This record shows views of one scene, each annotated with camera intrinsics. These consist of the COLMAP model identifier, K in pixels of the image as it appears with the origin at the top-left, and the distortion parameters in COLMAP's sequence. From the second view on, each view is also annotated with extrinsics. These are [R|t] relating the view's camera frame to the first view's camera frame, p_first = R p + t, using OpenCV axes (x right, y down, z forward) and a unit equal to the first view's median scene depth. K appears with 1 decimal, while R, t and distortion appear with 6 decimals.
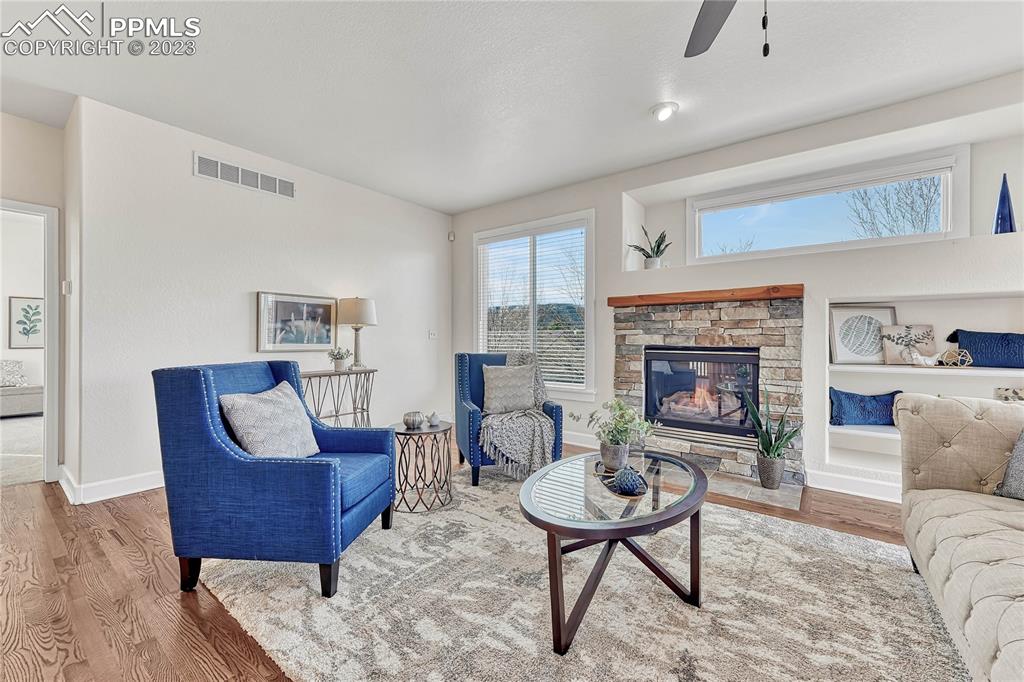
lens RADIAL K [[414.6, 0, 502.1], [0, 414.6, 339.6], [0, 0, 1]] dist [-0.004778, 0.002029]
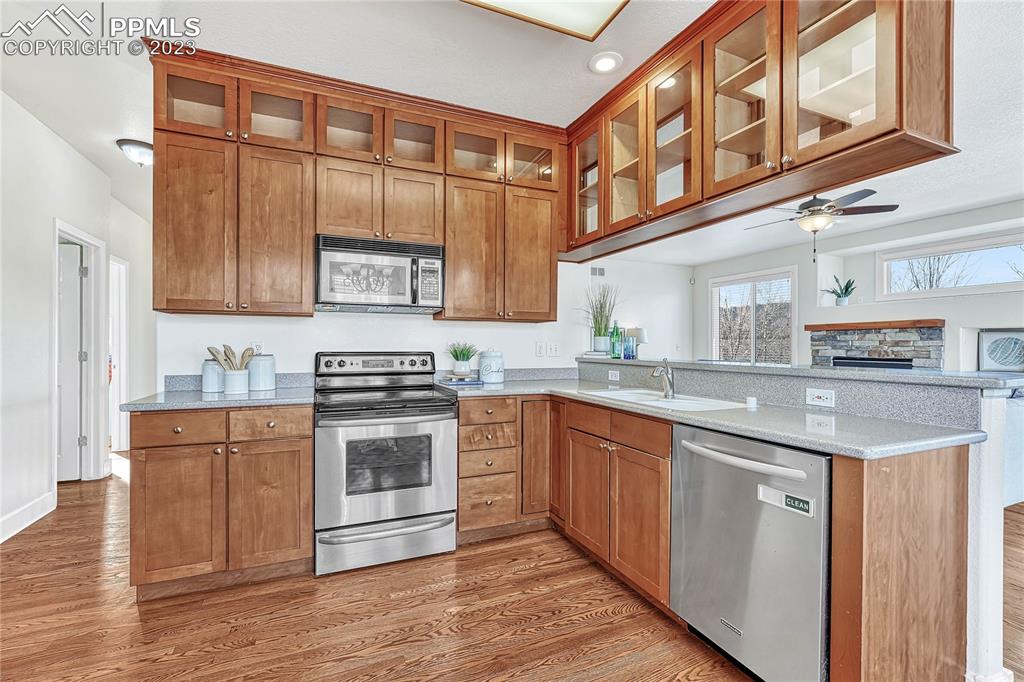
lens RADIAL K [[447.4, 0, 518.0], [0, 447.4, 346.1], [0, 0, 1]] dist [0.009860, -0.000074]
pose [[0.891426, 0.000202, -0.453166, 0.067808], [-0.000558, 1.000000, -0.000652, -0.024127], [0.453165, 0.000834, 0.891426, -1.024551]]
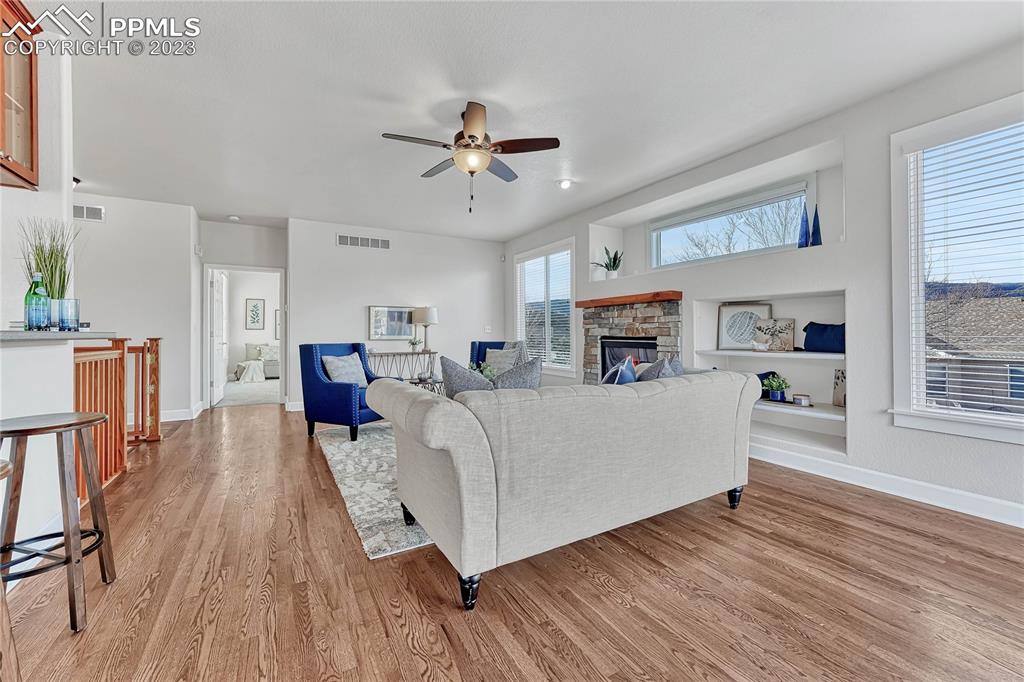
lens RADIAL K [[414.6, 0, 502.8], [0, 414.6, 335.8], [0, 0, 1]] dist [-0.004778, 0.002029]
pose [[0.922220, -0.002038, -0.386661, 0.606859], [0.003638, 0.999988, 0.003405, 0.007495], [0.386649, -0.004546, 0.922216, -0.400245]]
